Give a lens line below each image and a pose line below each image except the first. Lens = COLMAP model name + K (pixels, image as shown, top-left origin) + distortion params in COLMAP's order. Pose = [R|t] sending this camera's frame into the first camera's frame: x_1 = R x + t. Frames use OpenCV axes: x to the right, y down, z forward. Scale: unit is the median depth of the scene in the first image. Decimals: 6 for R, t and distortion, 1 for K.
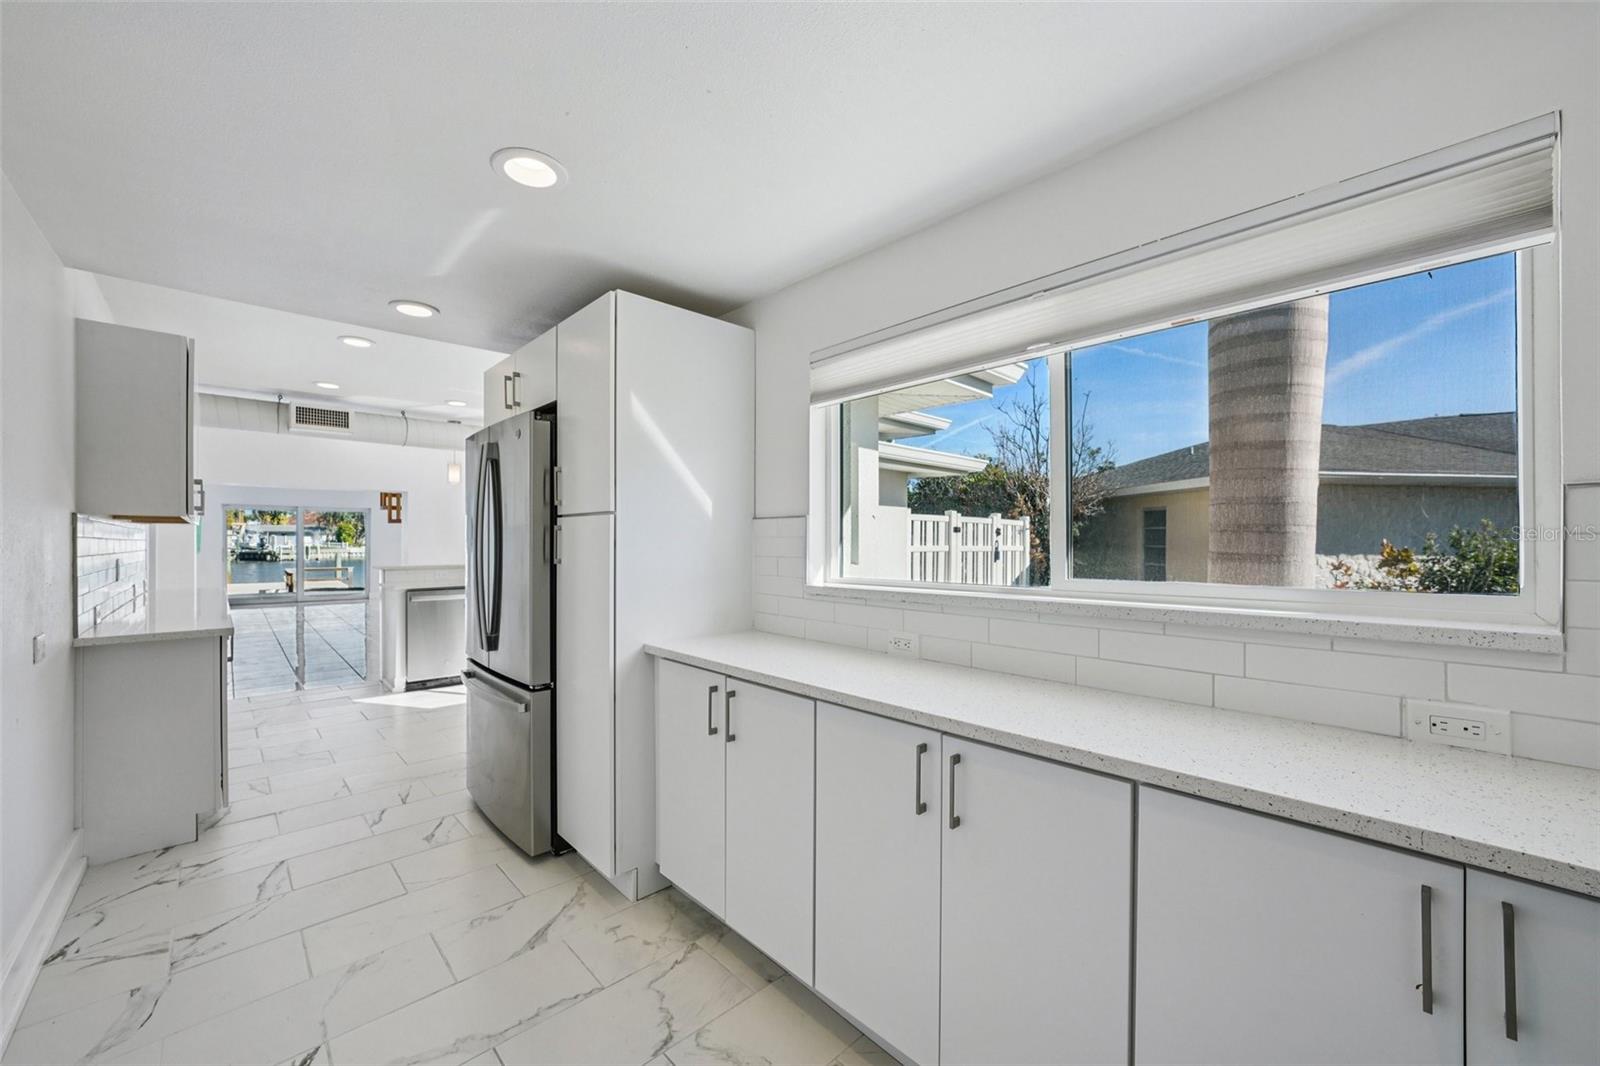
lens RADIAL K [[619.4, 0, 798.4], [0, 619.4, 539.5], [0, 0, 1]] dist [0.000336, 0.000124]
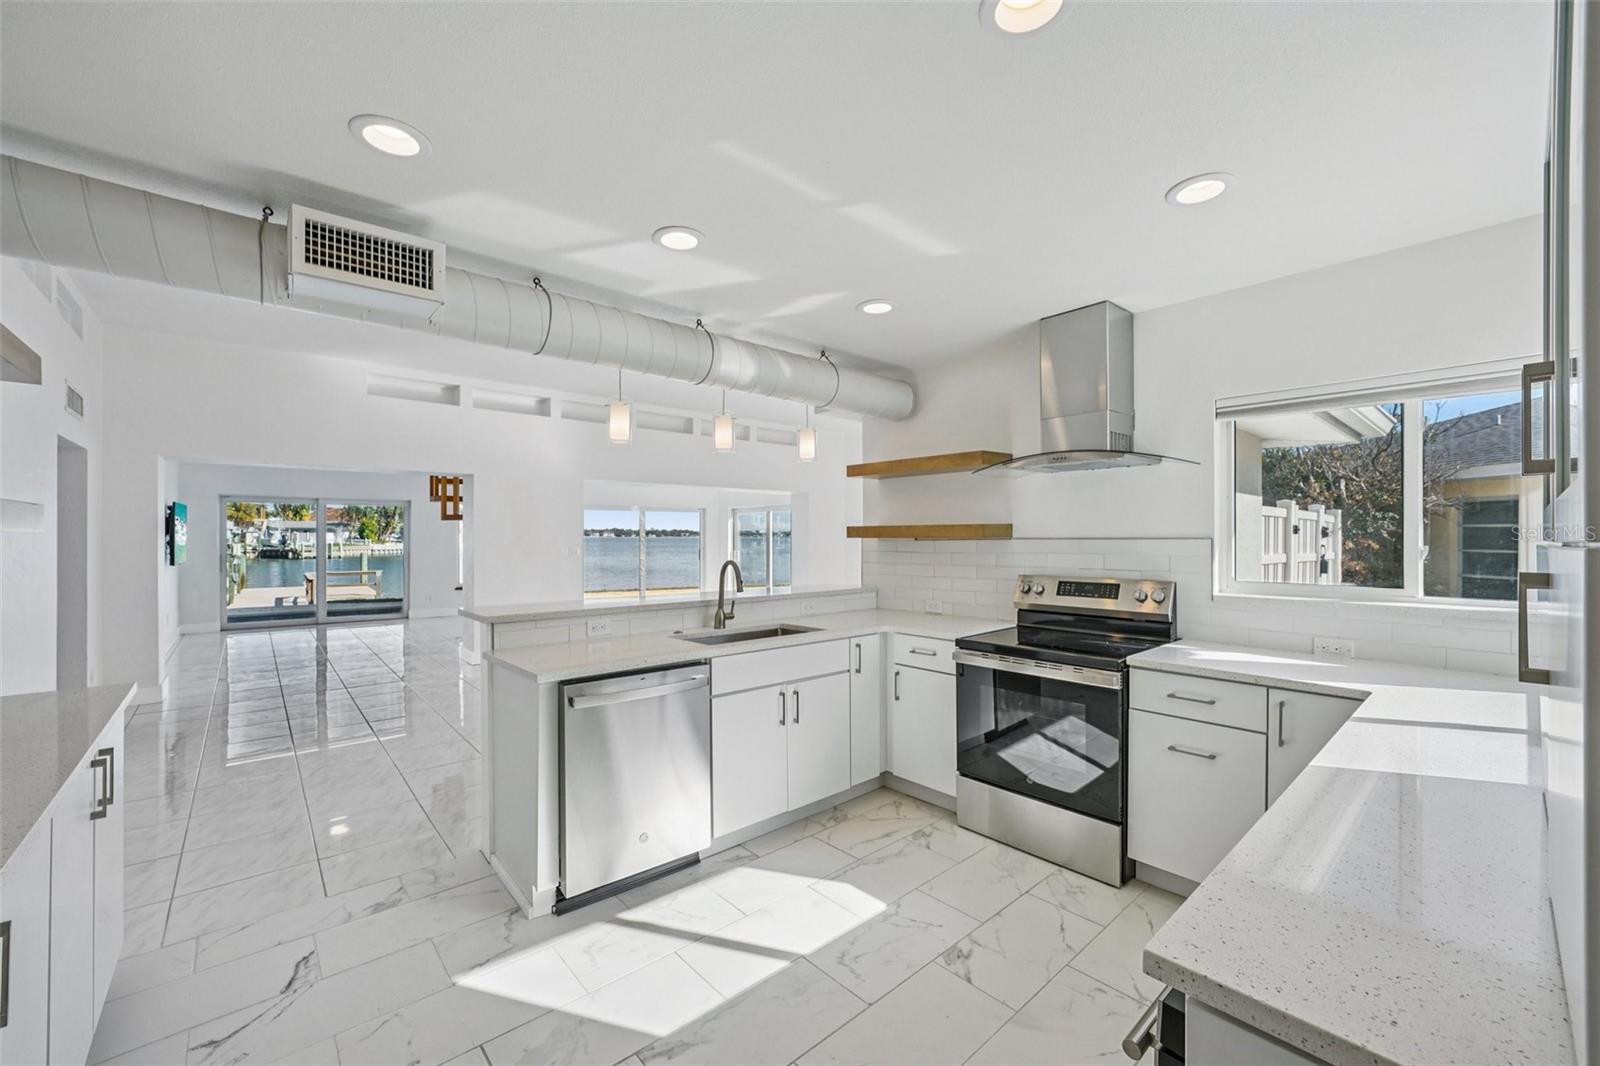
lens RADIAL K [[631.9, 0, 803.7], [0, 631.9, 534.8], [0, 0, 1]] dist [0.000082, -0.000002]
pose [[0.999643, -0.000865, -0.026698, -0.031441], [0.000853, 1.000000, -0.000470, -0.001262], [0.026699, 0.000447, 0.999643, 0.039460]]
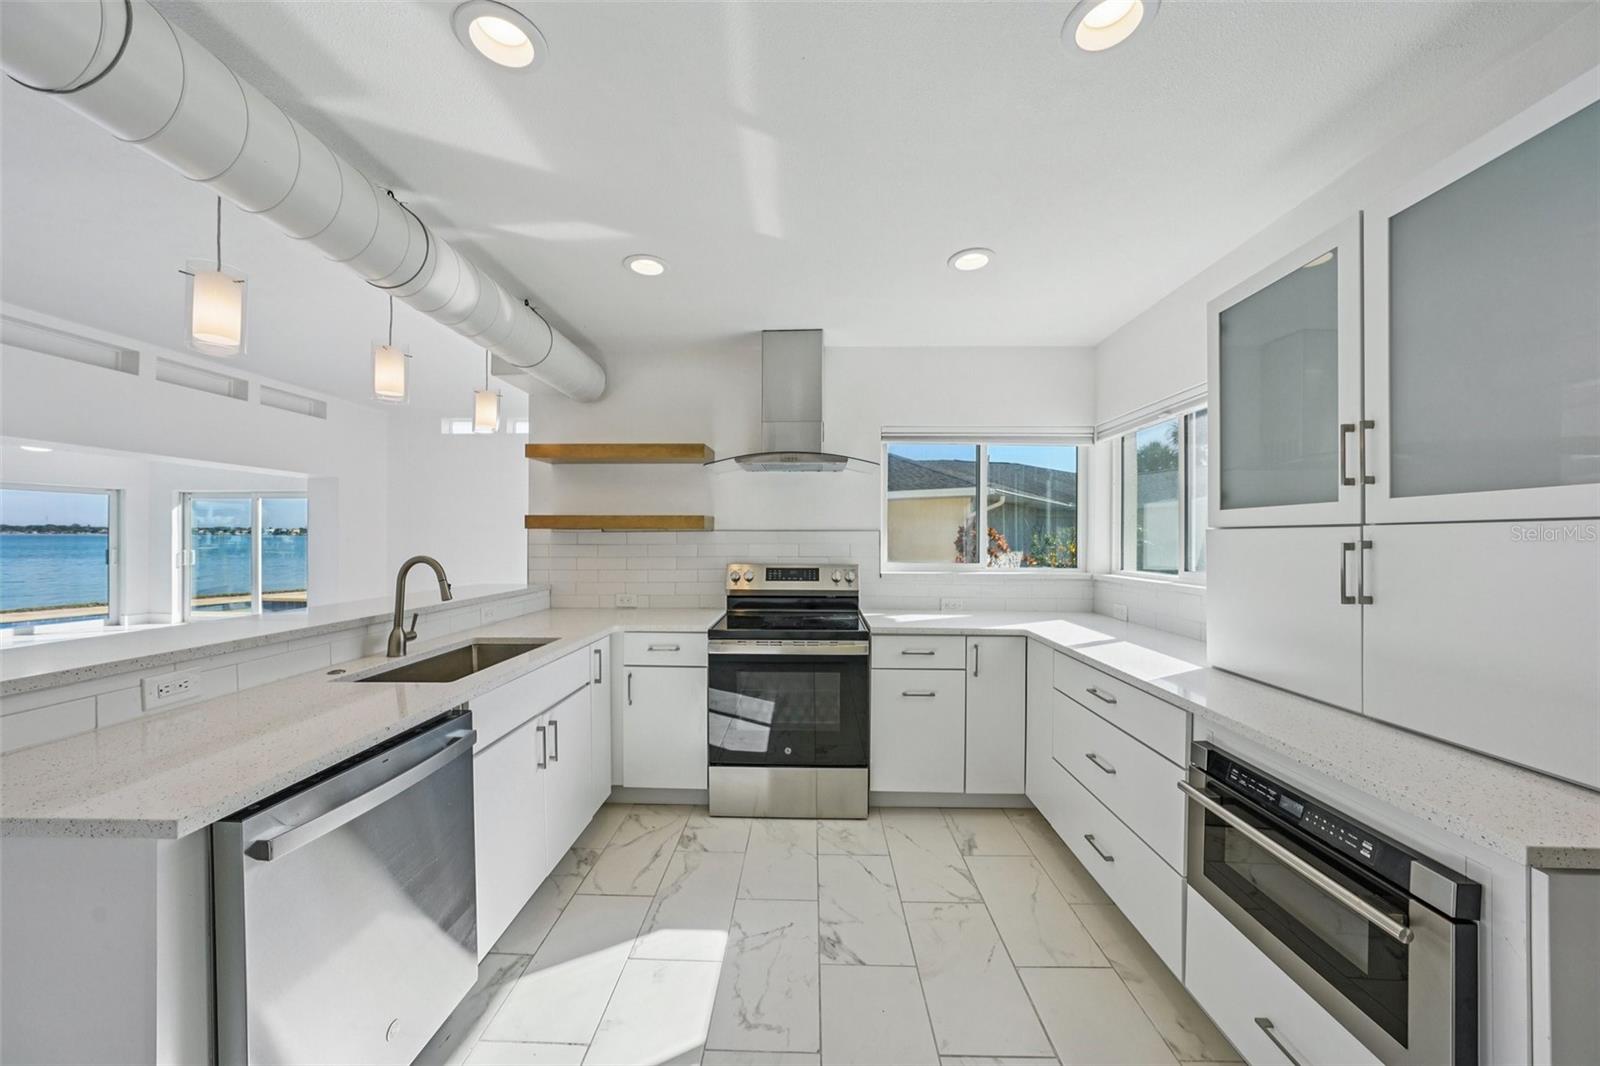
lens RADIAL K [[547.0, 0, 790.3], [0, 547.0, 536.6], [0, 0, 1]] dist [-0.013018, 0.000239]
pose [[0.717623, 0.002676, 0.696427, -0.042867], [-0.005677, 0.999982, 0.002007, -0.000644], [-0.696409, -0.005394, 0.717625, 0.051360]]
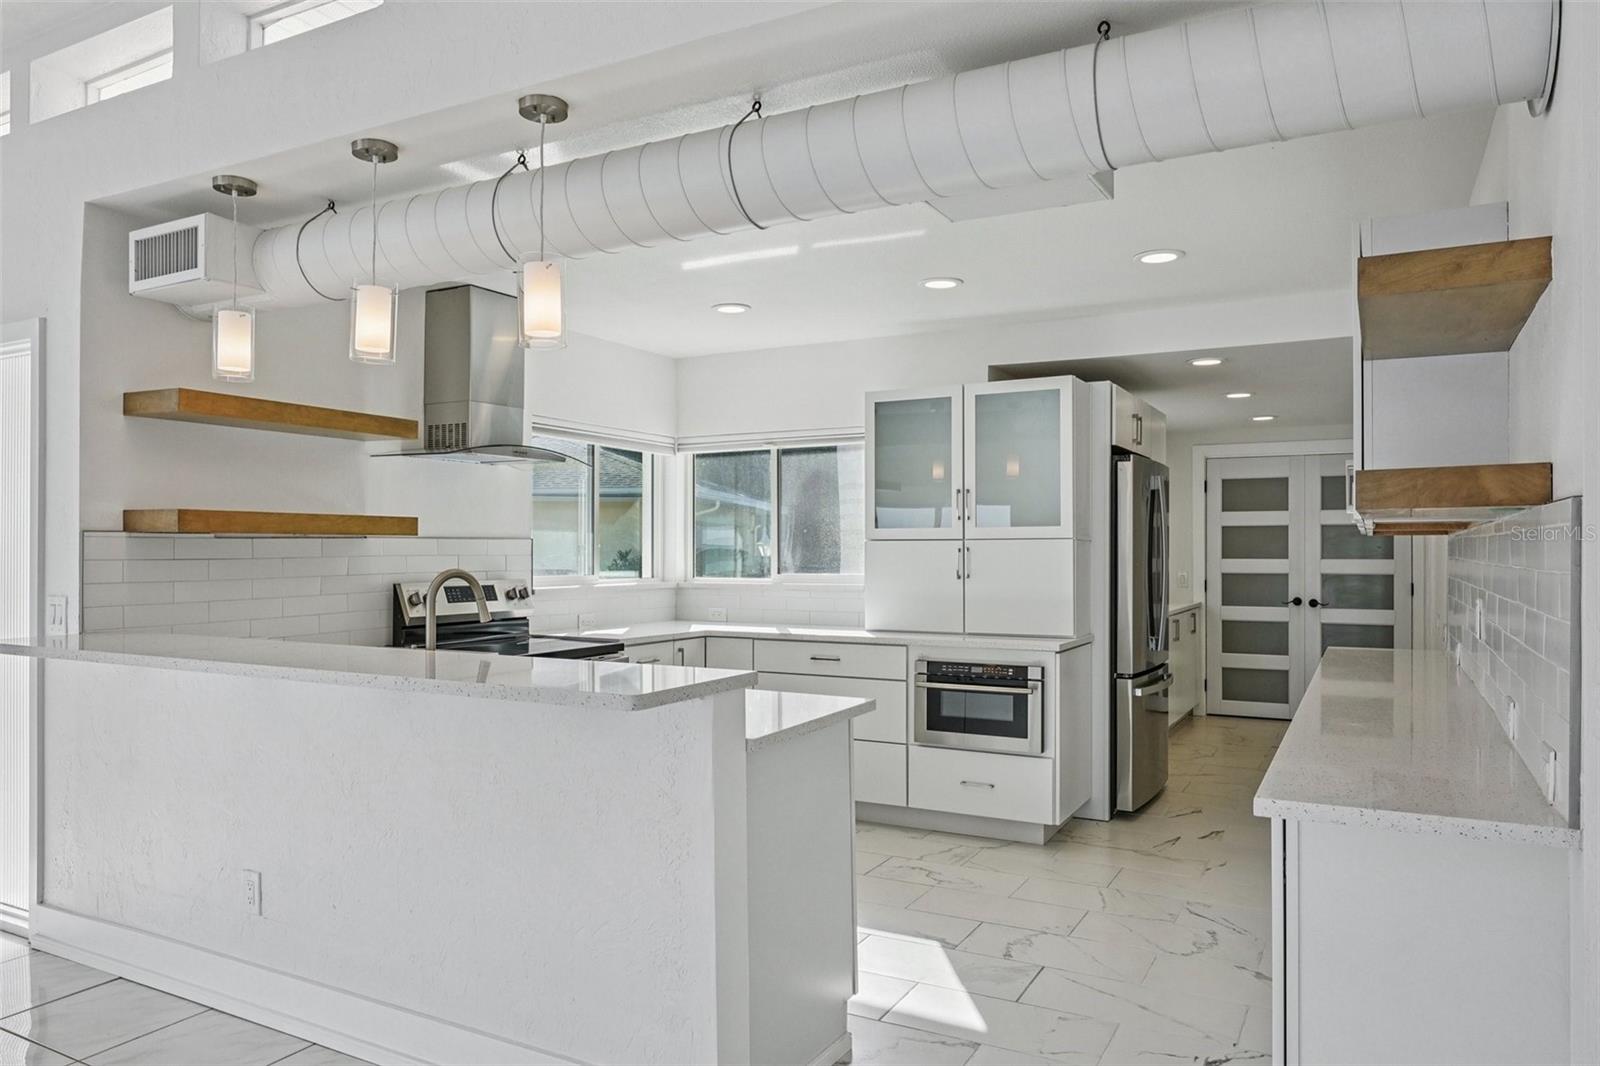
lens RADIAL K [[1055.2, 0, 800.0], [0, 1055.2, 533.0], [0, 0, 1]] dist [-0.002190, -0.000121]
pose [[-0.310933, 0.014237, 0.950325, -0.079197], [-0.004023, 0.999859, -0.016295, -0.000353], [-0.950423, -0.008890, -0.310832, 0.081975]]
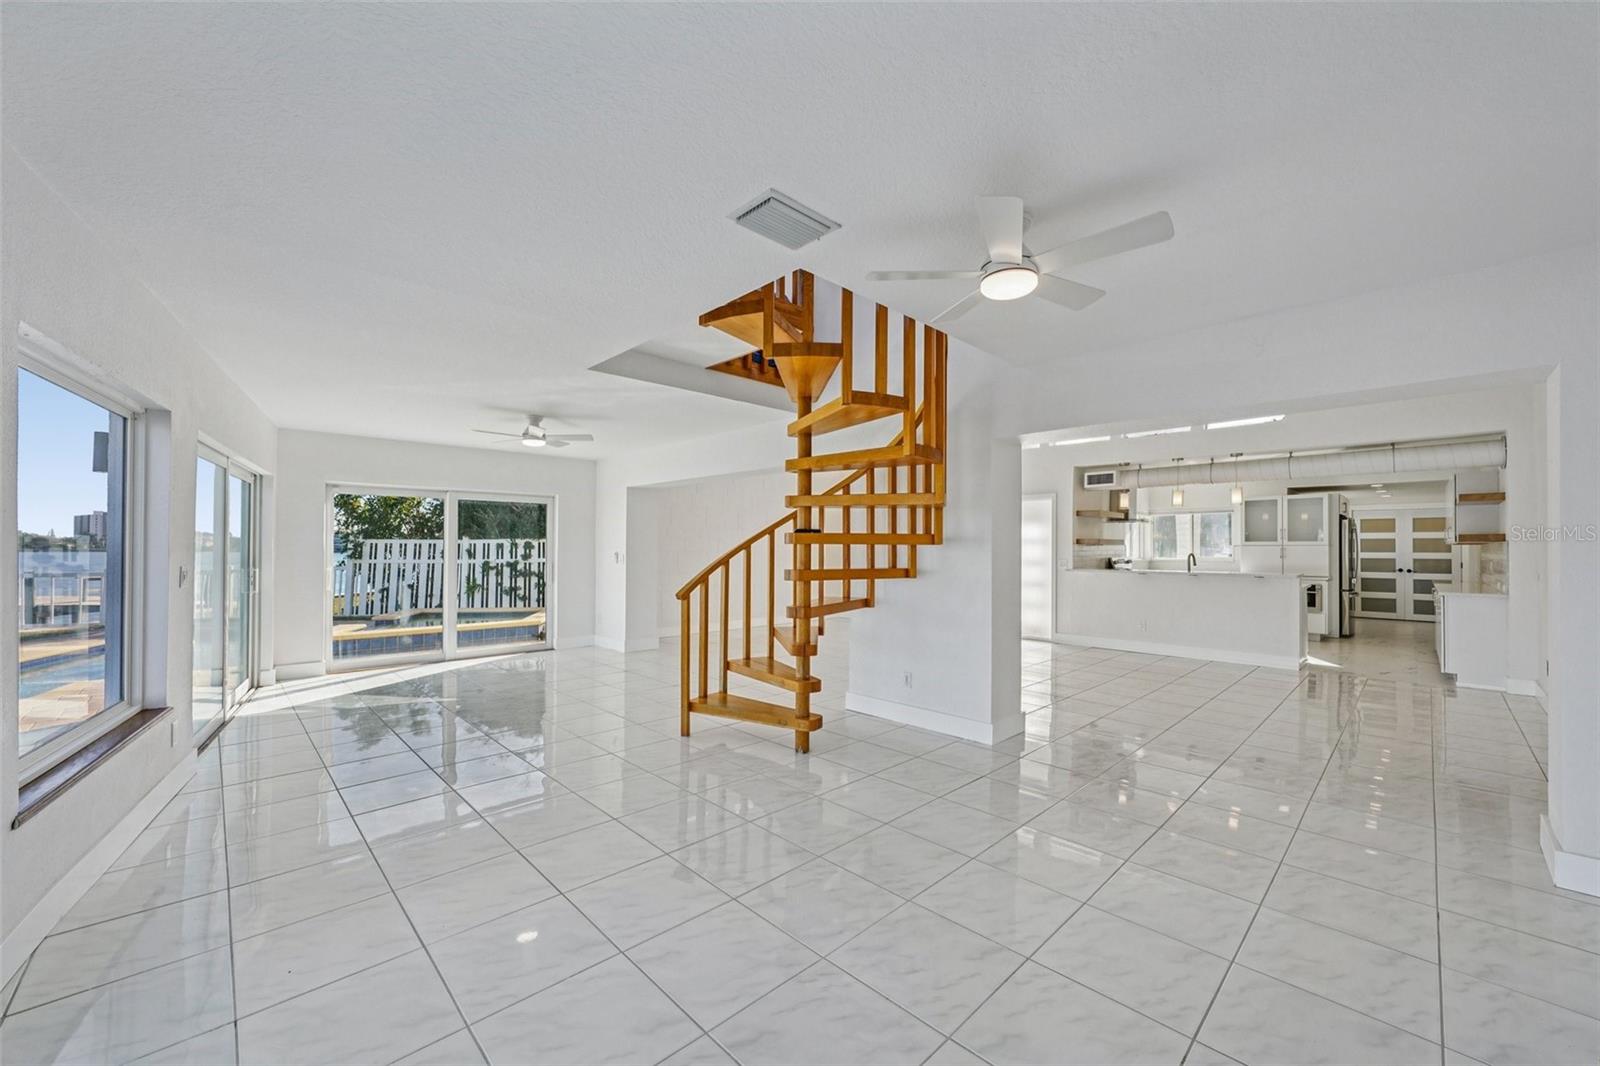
lens RADIAL K [[619.4, 0, 798.4], [0, 619.4, 539.5], [0, 0, 1]] dist [0.000336, 0.000124]
pose [[-0.034310, 0.011113, 0.999349, -0.138124], [-0.005350, 0.999922, -0.011303, -0.000350], [-0.999397, -0.005734, -0.034248, 0.151523]]
